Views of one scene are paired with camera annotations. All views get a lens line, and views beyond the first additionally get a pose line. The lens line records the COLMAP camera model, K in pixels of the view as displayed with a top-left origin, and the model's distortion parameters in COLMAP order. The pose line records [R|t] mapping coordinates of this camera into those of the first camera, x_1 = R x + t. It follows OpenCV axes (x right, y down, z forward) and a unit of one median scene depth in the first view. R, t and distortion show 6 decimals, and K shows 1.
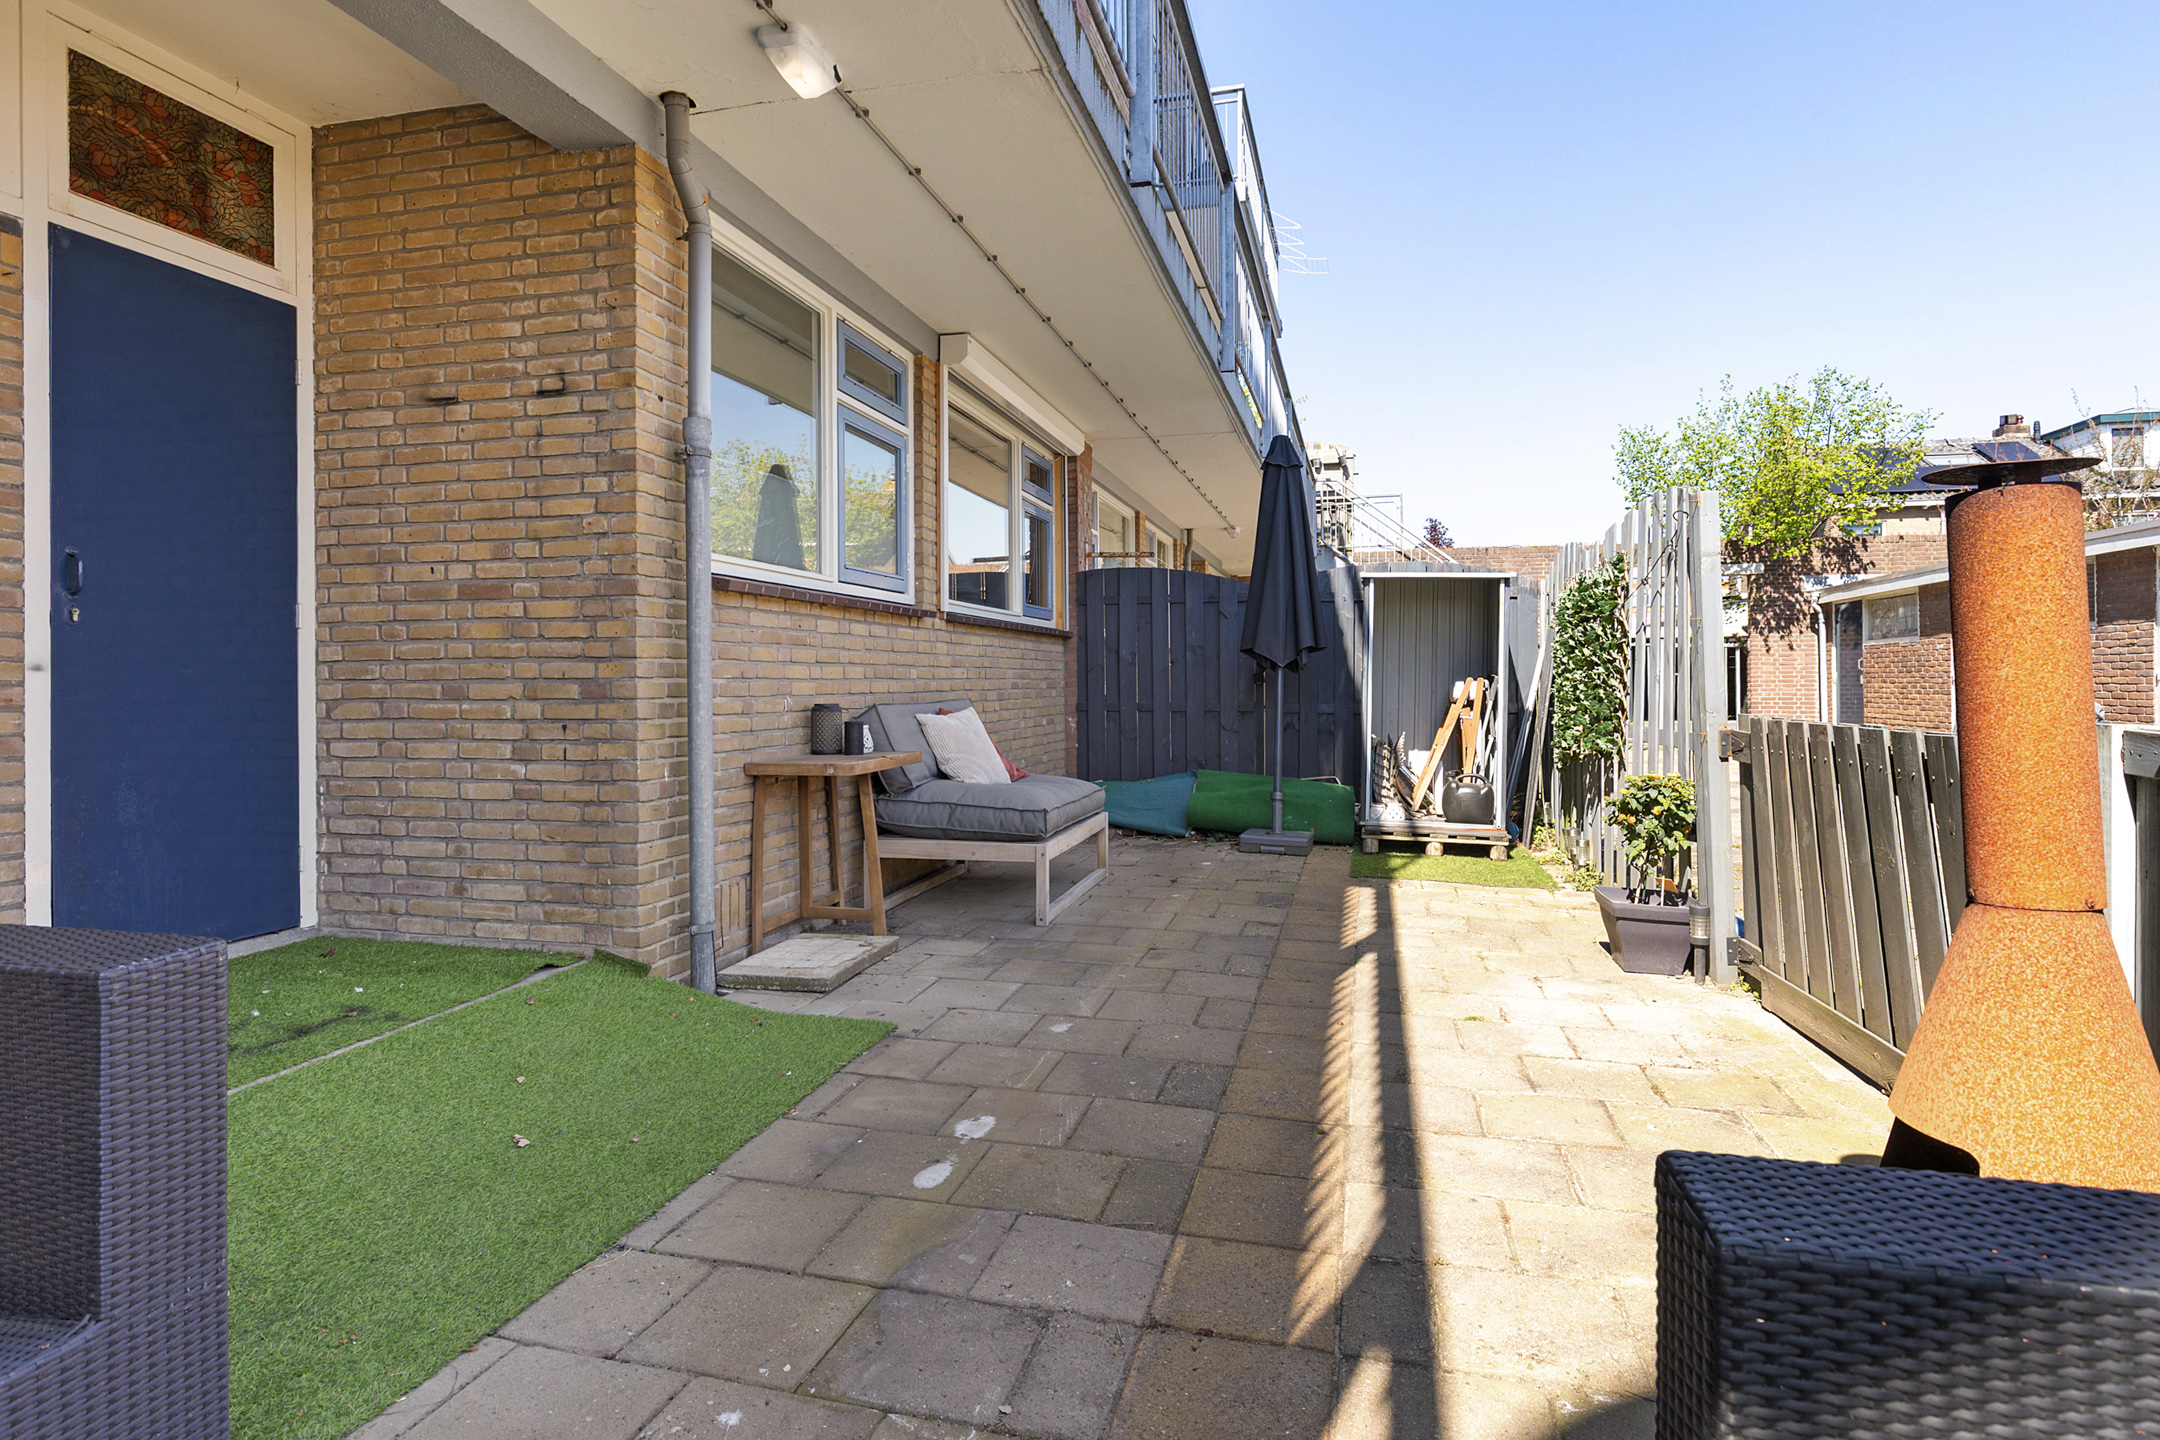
lens RADIAL K [[1126.4, 0, 1089.3], [0, 1126.4, 673.2], [0, 0, 1]] dist [0.001233, -0.000037]
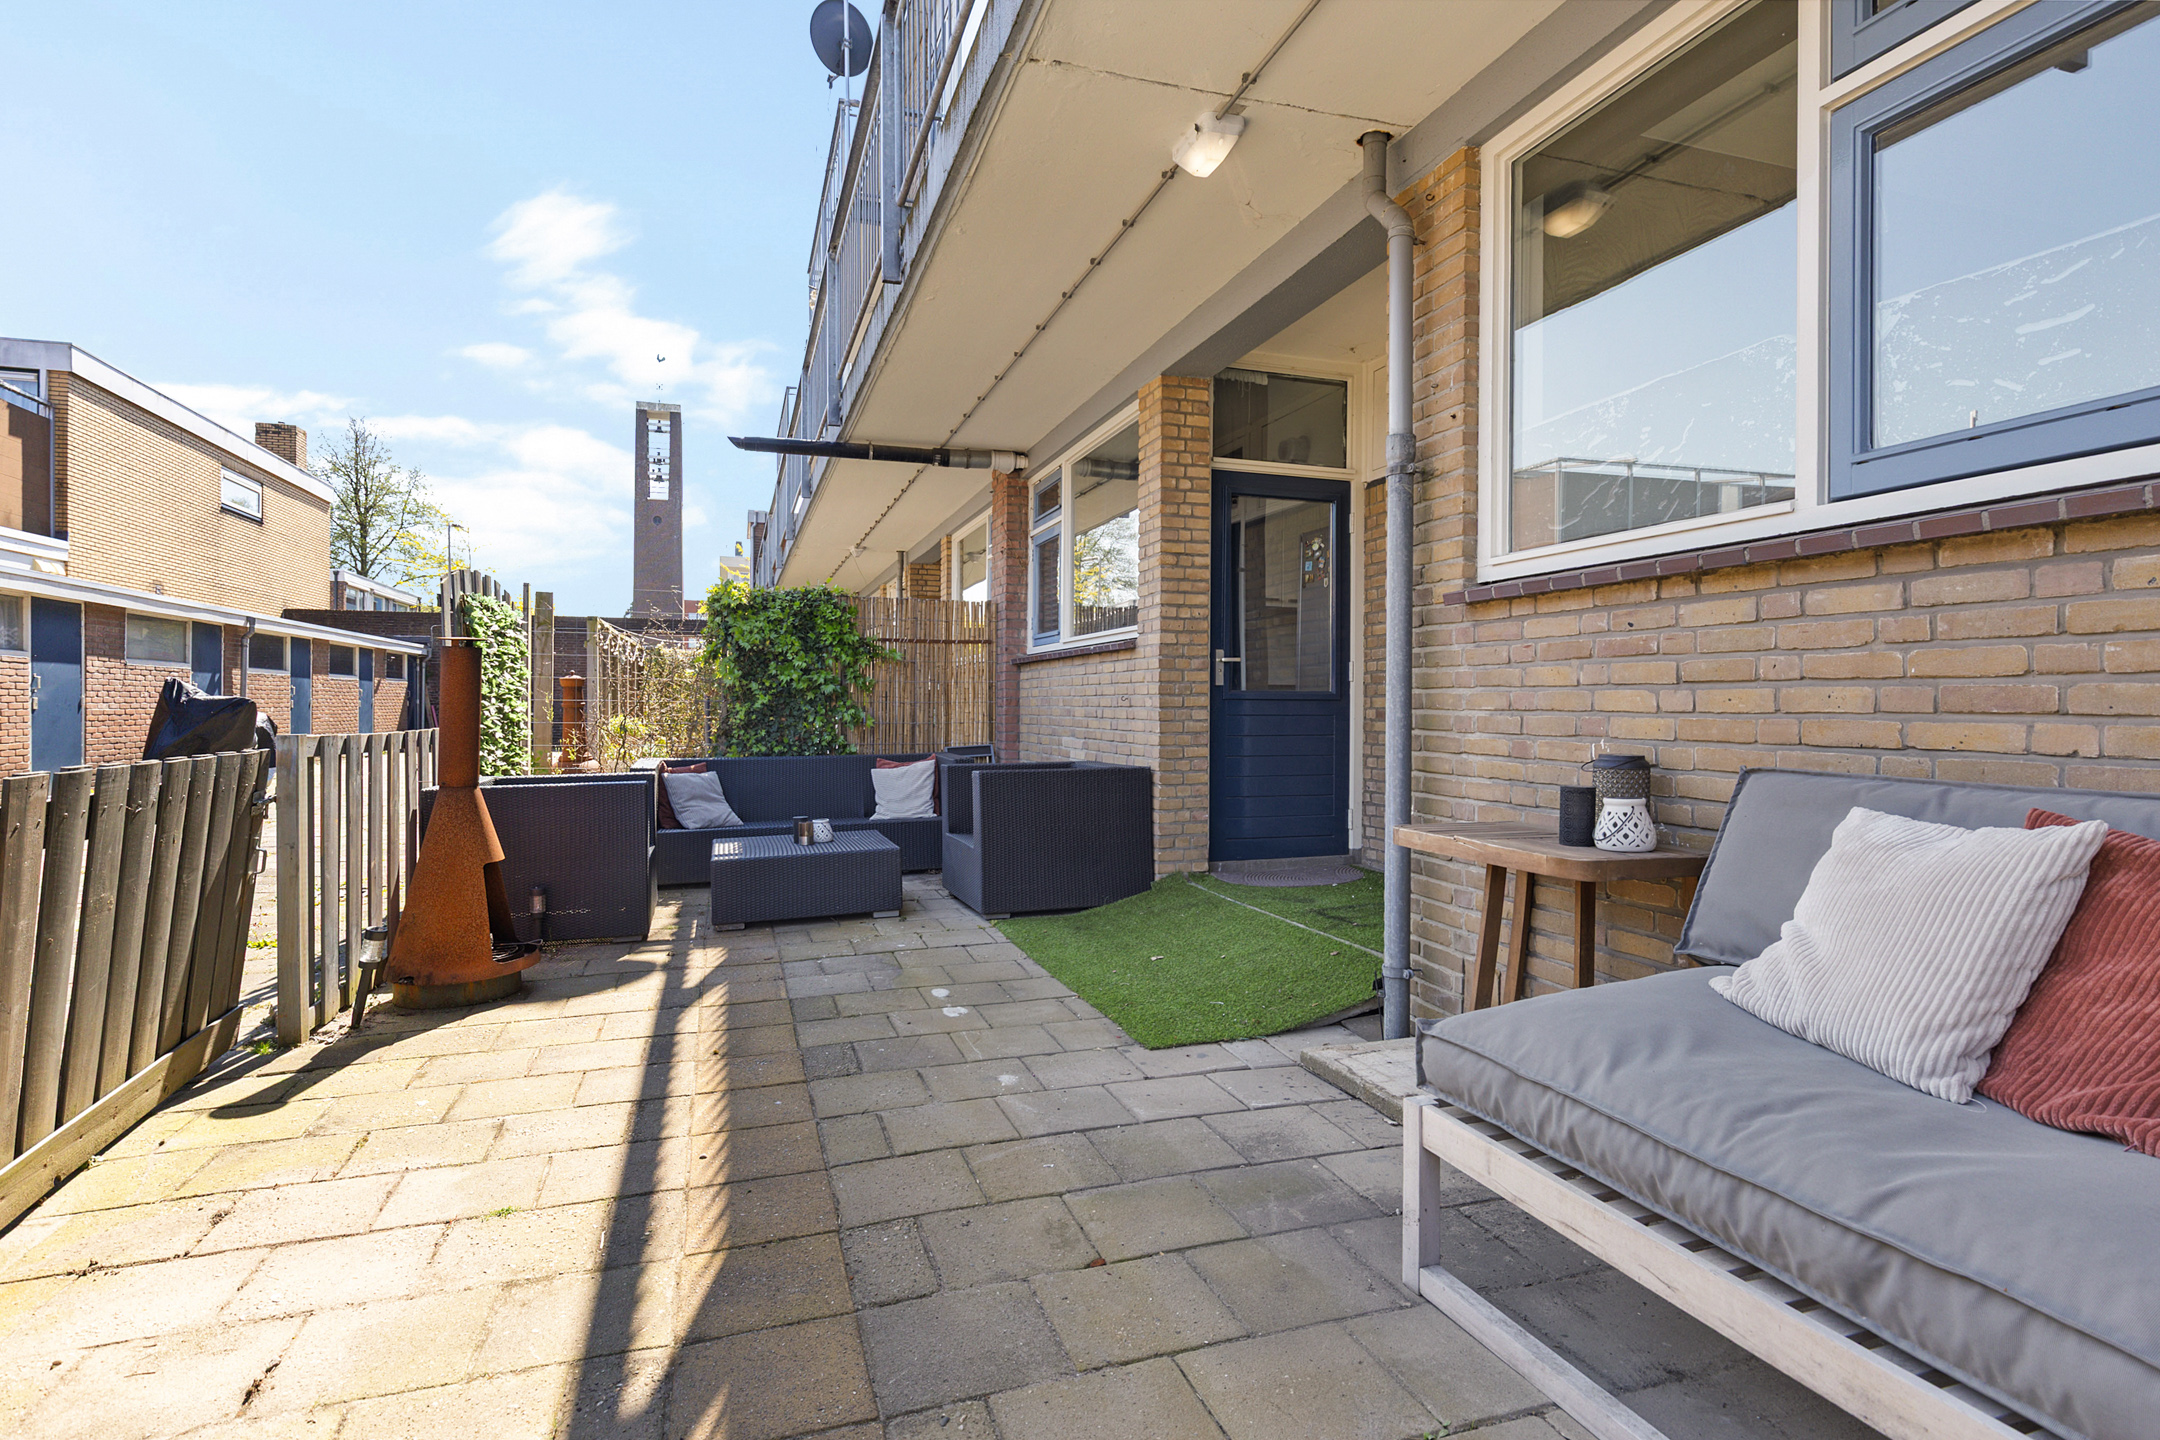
lens RADIAL K [[1126.4, 0, 1086.9], [0, 1126.4, 712.4], [0, 0, 1]] dist [0.001233, -0.000037]
pose [[-0.847568, 0.007708, -0.530631, 0.441934], [0.005597, 0.999969, 0.005586, 0.000278], [0.530658, 0.001765, -0.847584, 1.938540]]
